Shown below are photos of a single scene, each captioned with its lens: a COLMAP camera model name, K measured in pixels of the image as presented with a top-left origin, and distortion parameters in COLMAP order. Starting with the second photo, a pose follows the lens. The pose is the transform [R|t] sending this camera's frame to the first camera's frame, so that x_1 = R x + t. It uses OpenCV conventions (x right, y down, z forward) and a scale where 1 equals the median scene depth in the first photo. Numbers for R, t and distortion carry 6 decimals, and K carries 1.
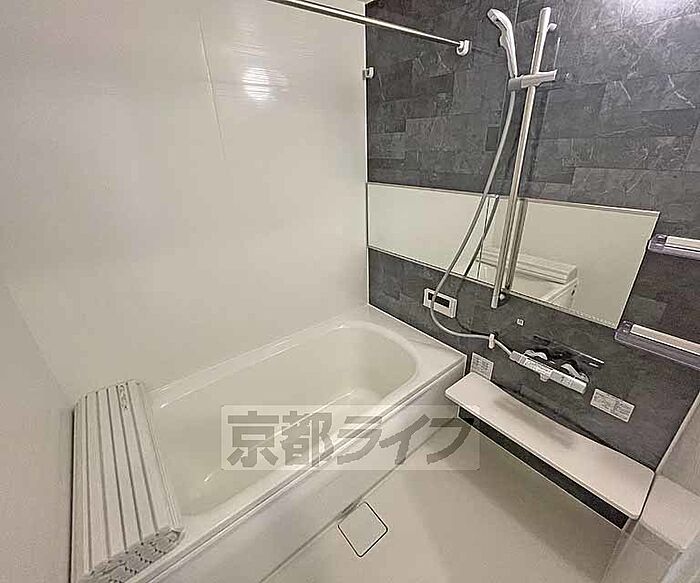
lens RADIAL K [[313.7, 0, 350.6], [0, 313.7, 290.6], [0, 0, 1]] dist [-0.001747, 0.000075]
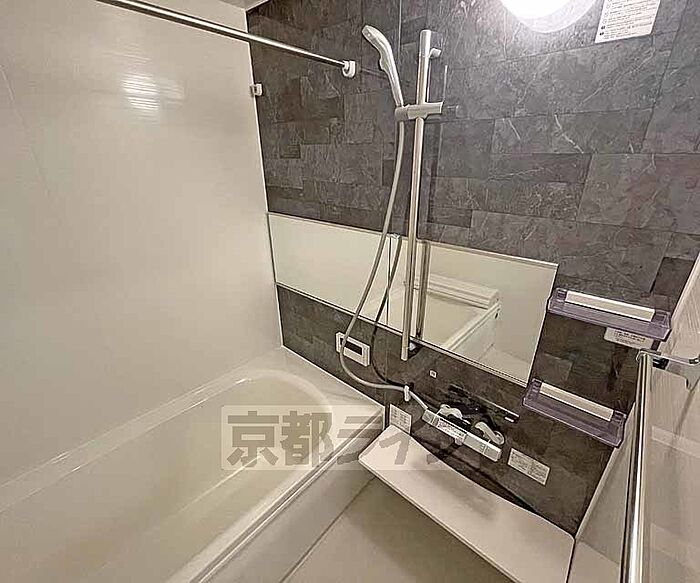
lens RADIAL K [[313.7, 0, 352.2], [0, 313.7, 290.8], [0, 0, 1]] dist [-0.001747, 0.000075]
pose [[0.986465, -0.039107, 0.159238, 0.197099], [0.044534, 0.998538, -0.030651, -0.130212], [-0.157806, 0.037328, 0.986764, 0.159972]]
